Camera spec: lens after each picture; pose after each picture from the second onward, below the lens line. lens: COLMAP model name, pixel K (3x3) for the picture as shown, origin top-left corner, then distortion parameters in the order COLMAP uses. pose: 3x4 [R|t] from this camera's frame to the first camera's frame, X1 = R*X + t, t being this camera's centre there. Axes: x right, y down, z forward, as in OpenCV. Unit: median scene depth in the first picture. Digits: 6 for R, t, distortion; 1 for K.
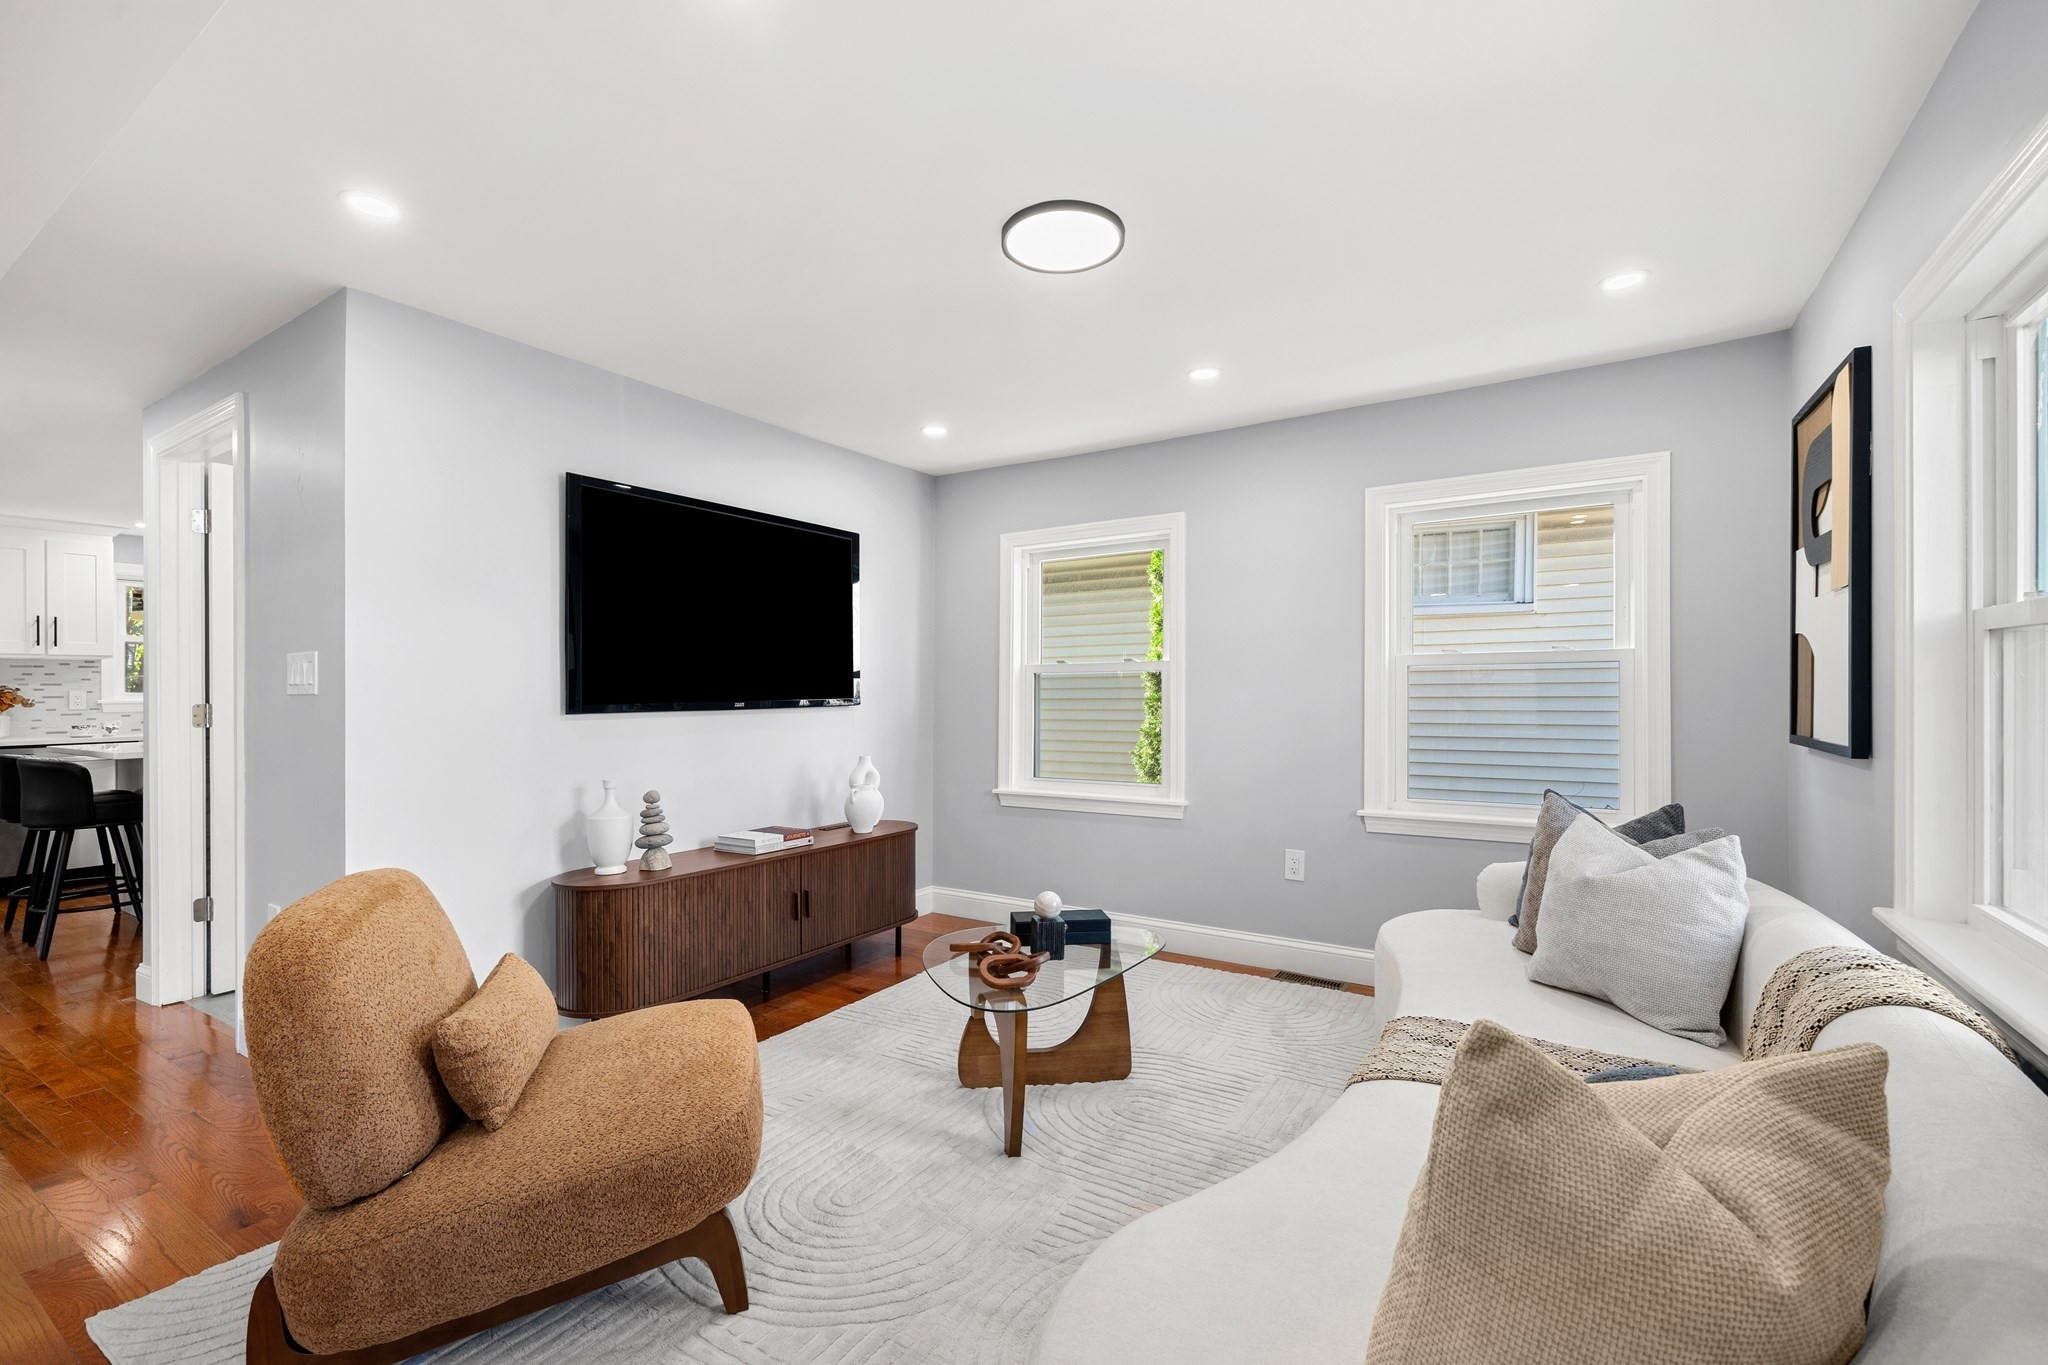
lens RADIAL K [[877.0, 0, 1024.0], [0, 877.0, 682.5], [0, 0, 1]] dist [0.000357, 0.000012]
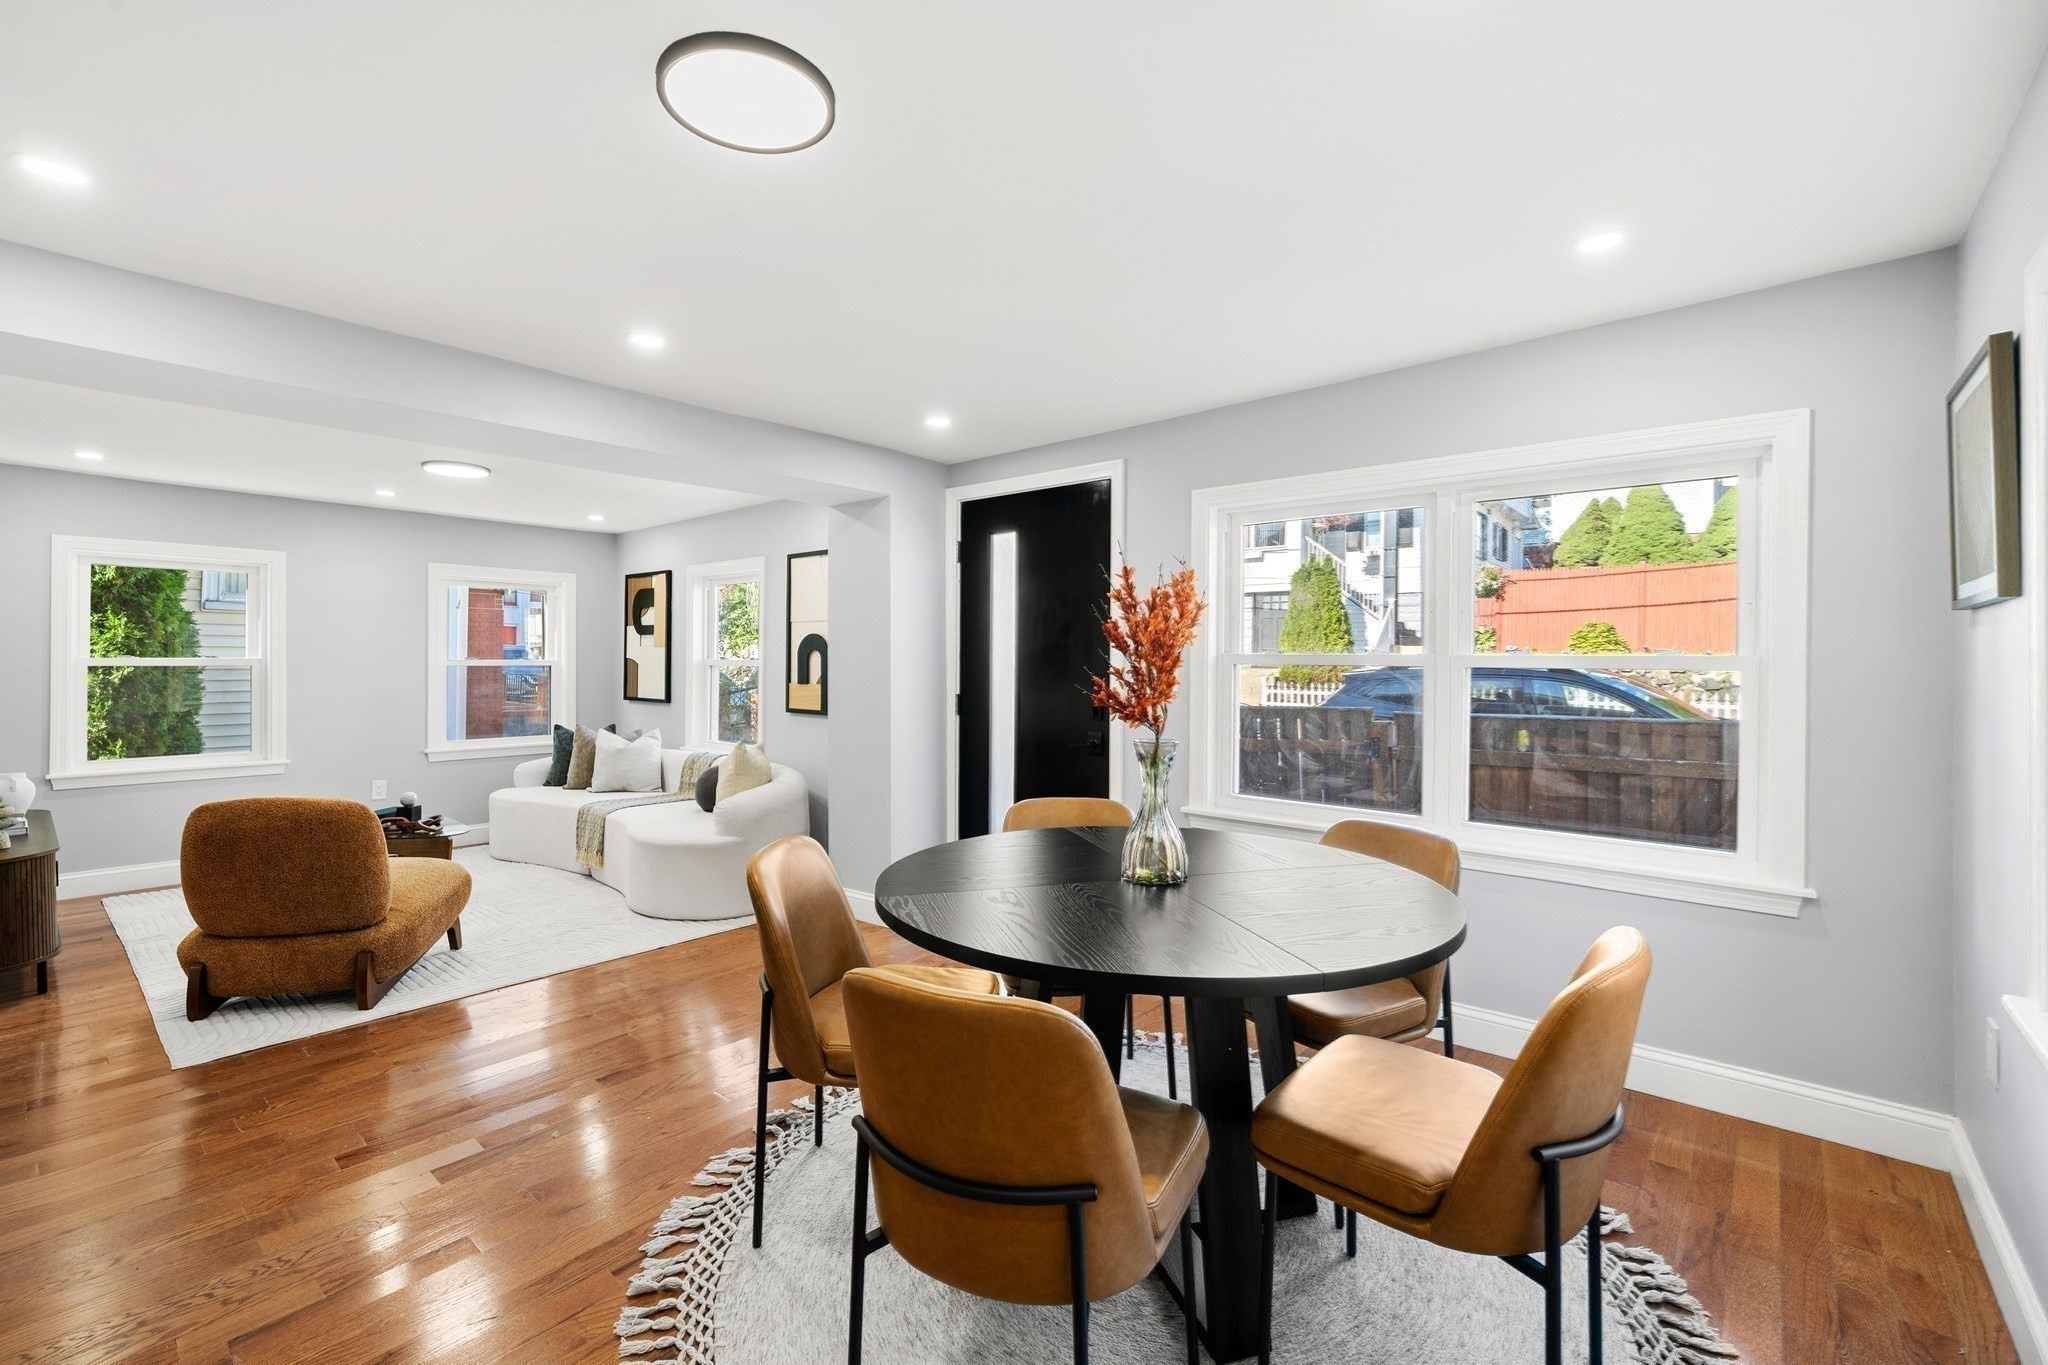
lens RADIAL K [[865.2, 0, 1024.0], [0, 865.2, 682.5], [0, 0, 1]] dist [-0.001942, -0.000295]
pose [[0.129530, -0.007895, 0.991544, -1.594410], [-0.007541, 0.999932, 0.008946, -0.013434], [-0.991547, -0.008636, 0.129461, -0.521905]]
